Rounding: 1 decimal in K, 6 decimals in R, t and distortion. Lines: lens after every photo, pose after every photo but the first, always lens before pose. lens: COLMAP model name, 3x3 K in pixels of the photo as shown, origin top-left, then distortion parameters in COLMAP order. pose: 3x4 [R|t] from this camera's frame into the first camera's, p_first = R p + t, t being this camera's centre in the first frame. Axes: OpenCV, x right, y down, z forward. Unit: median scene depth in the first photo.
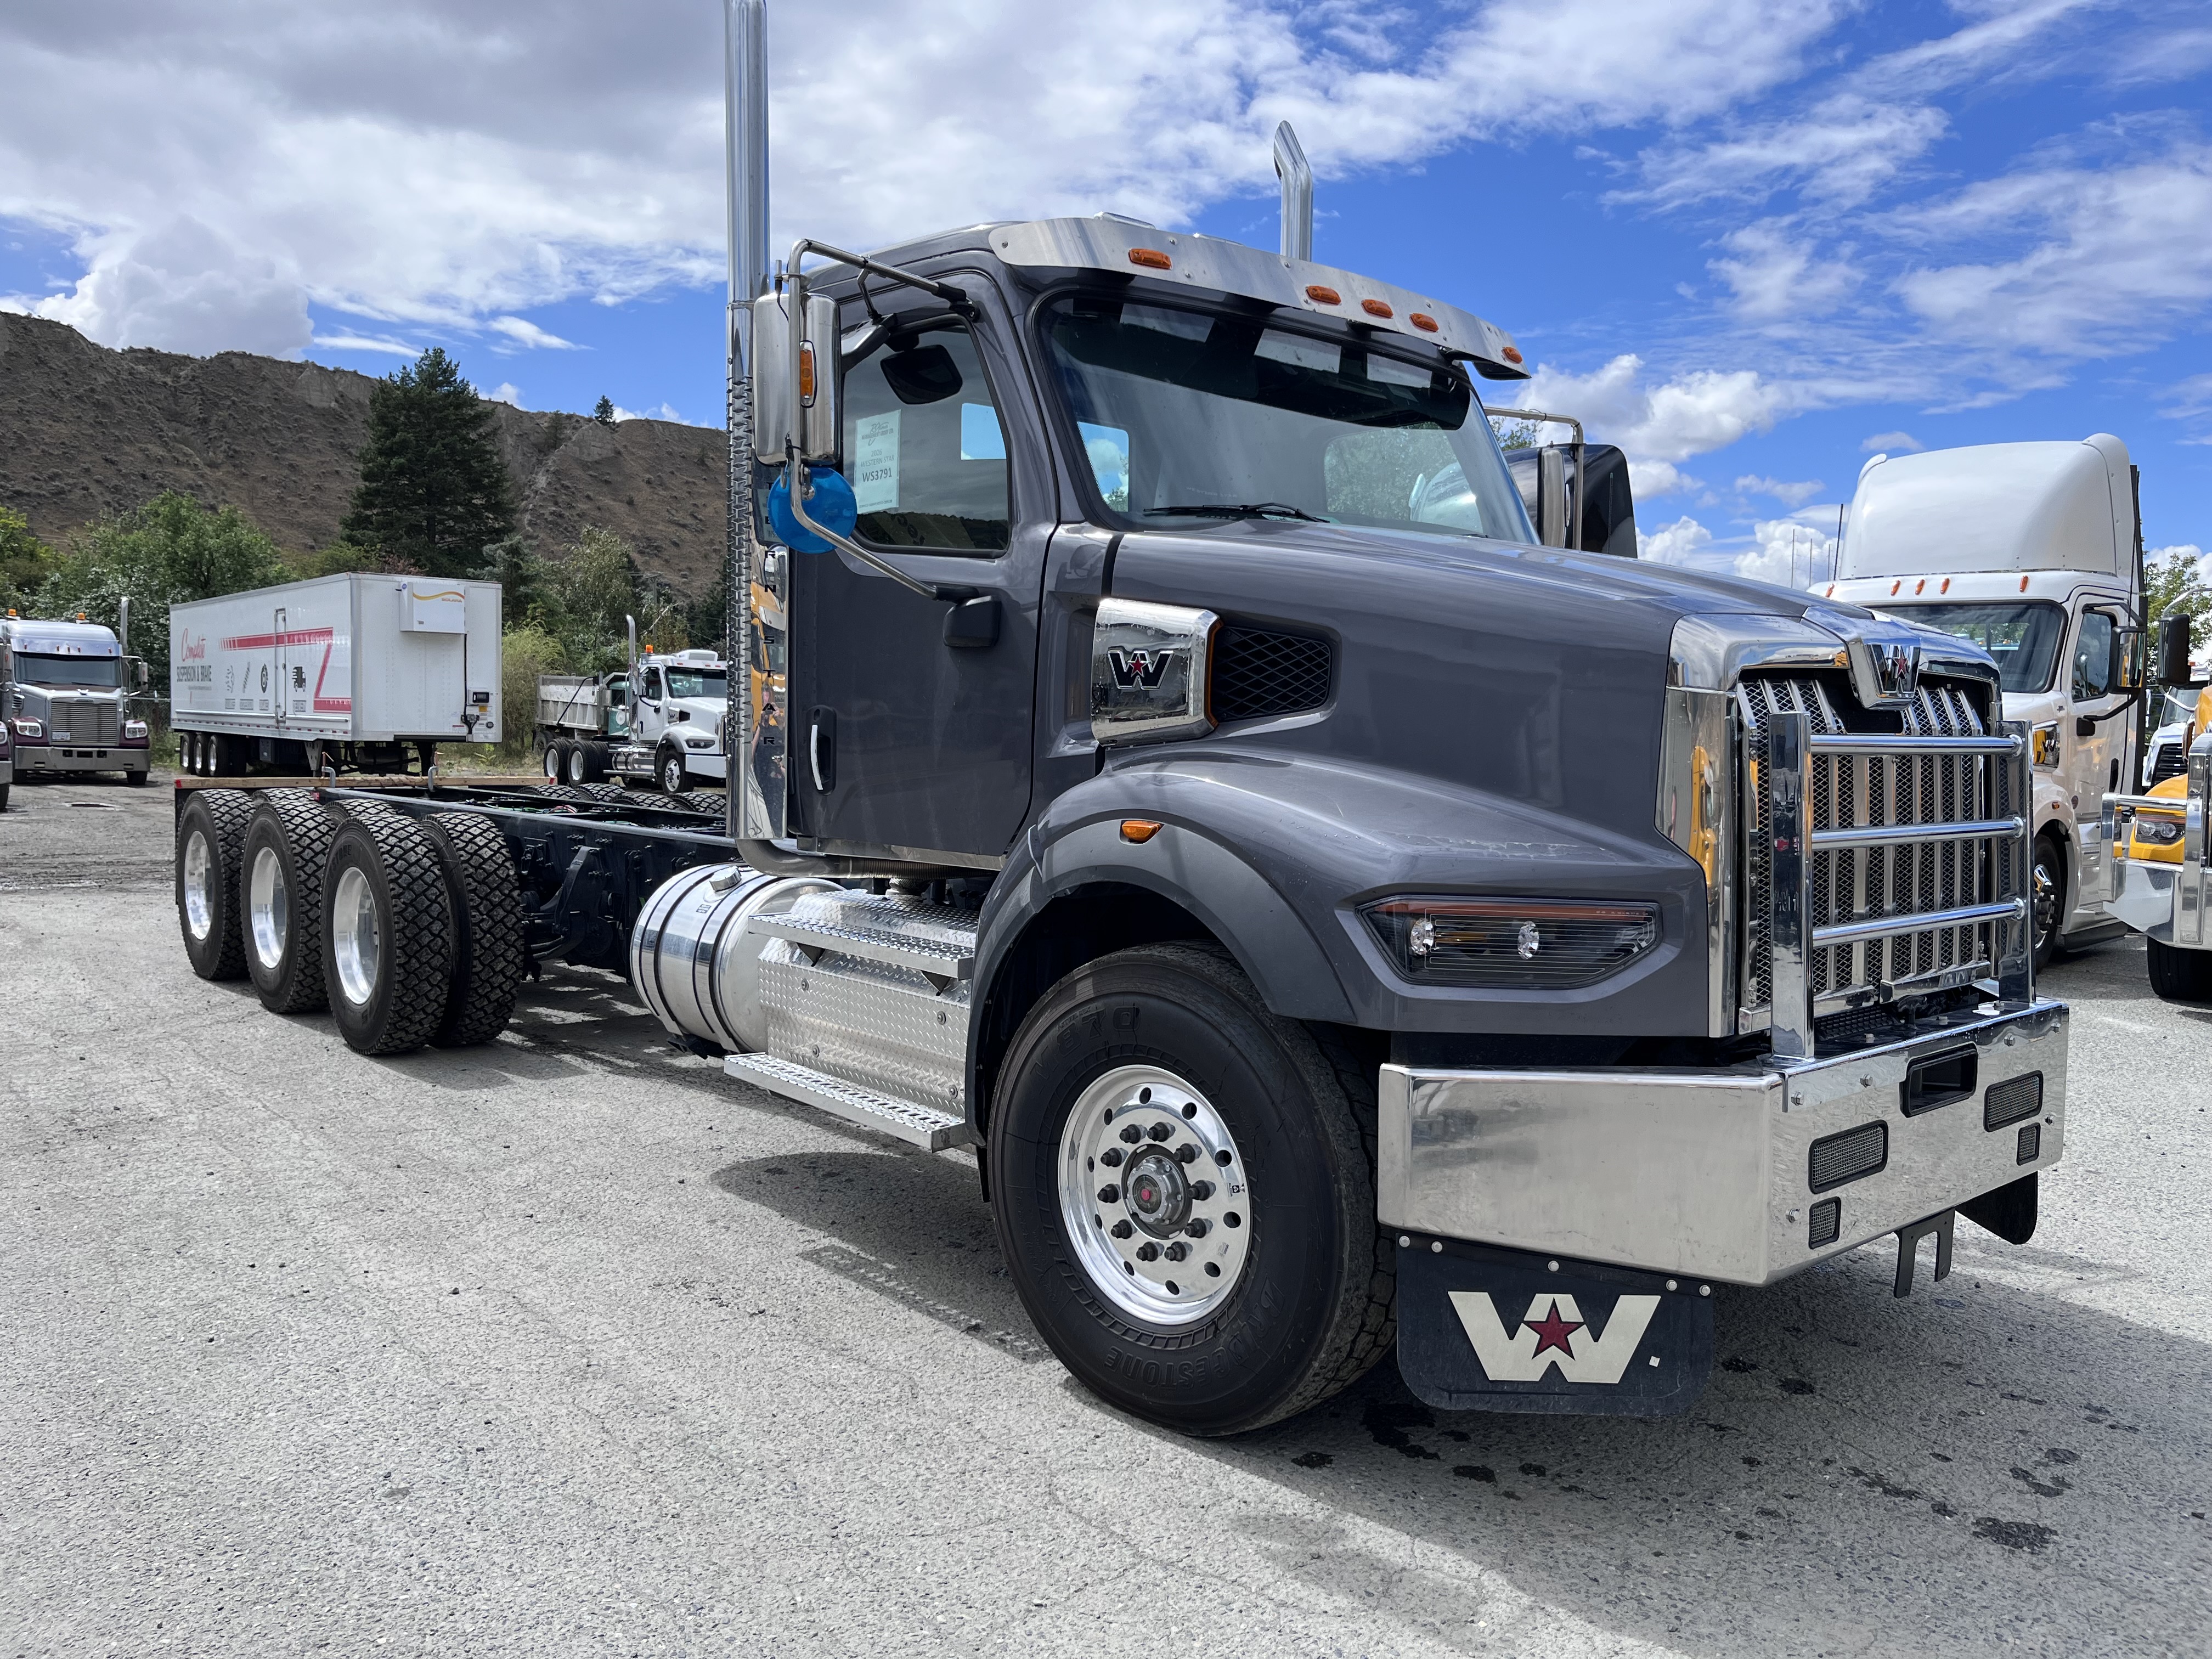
lens RADIAL K [[1707.0, 0, 1114.5], [0, 1707.0, 820.4], [0, 0, 1]] dist [0.037543, -0.082156]
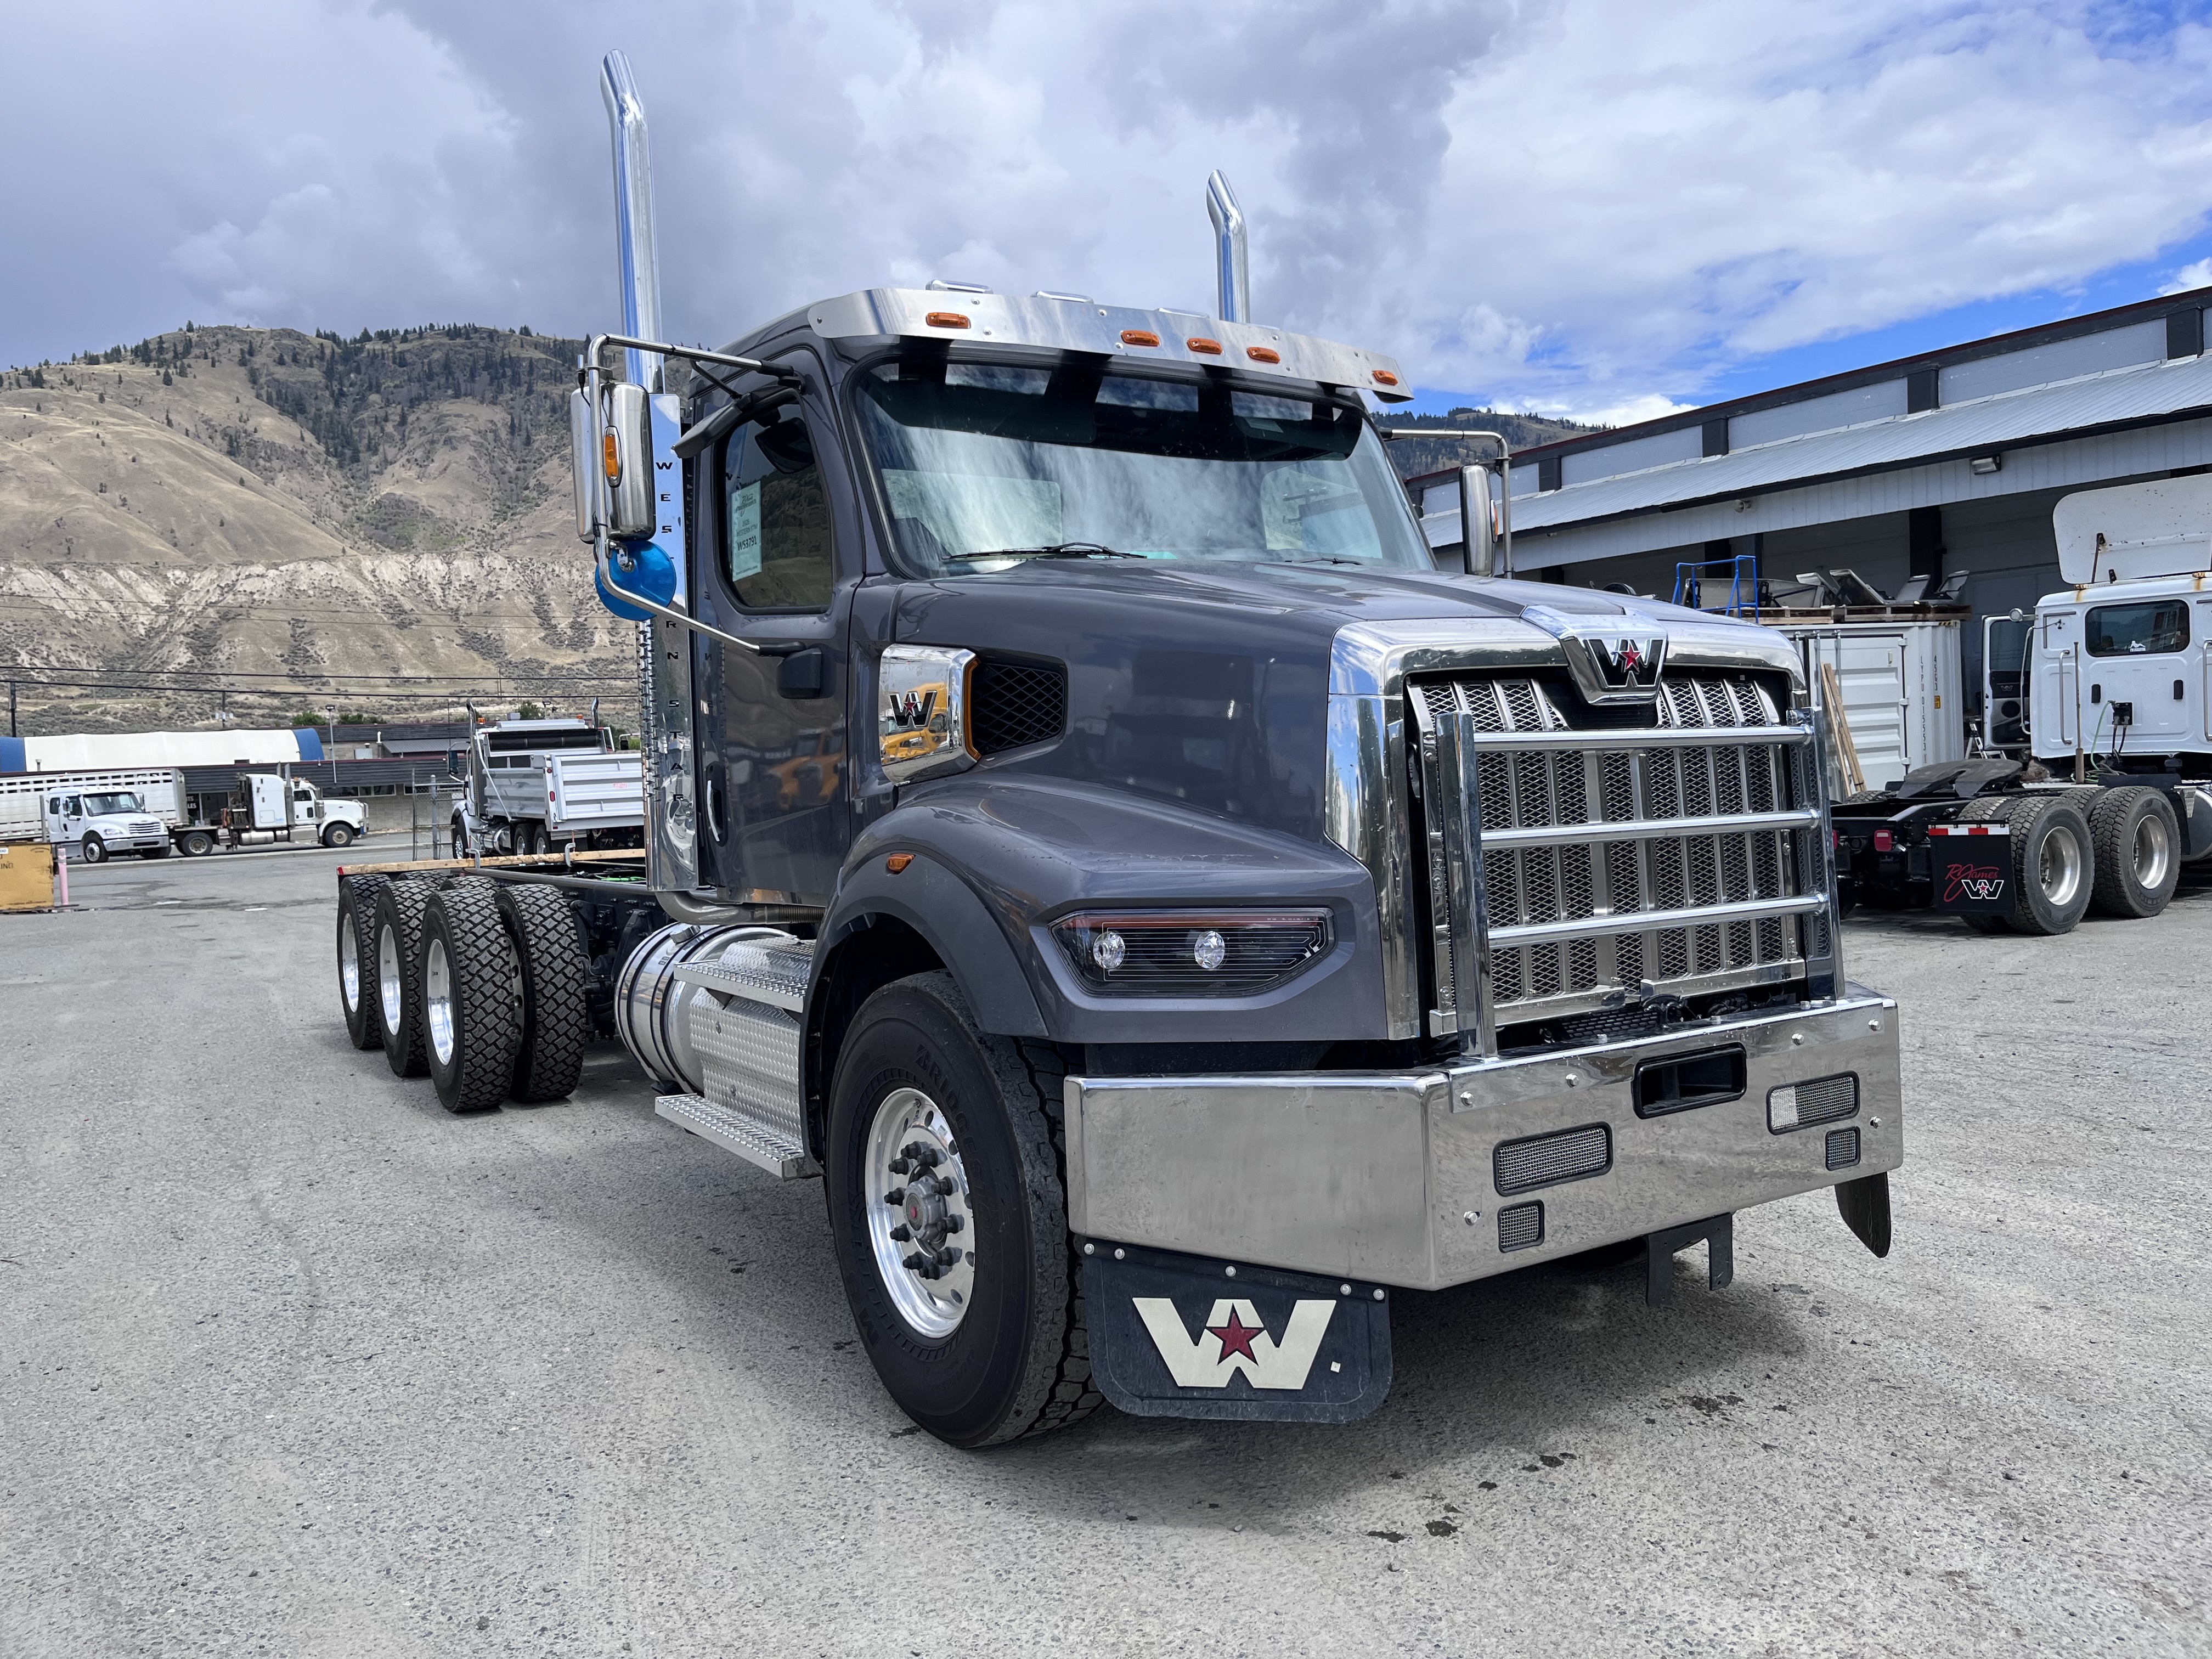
lens RADIAL K [[1669.6, 0, 1106.0], [0, 1669.6, 829.5], [0, 0, 1]] dist [0.077311, -0.115553]
pose [[0.988410, -0.048480, -0.143859, 0.328141], [0.044652, 0.998560, -0.029727, 0.025133], [0.145093, 0.022959, 0.989152, 0.003275]]
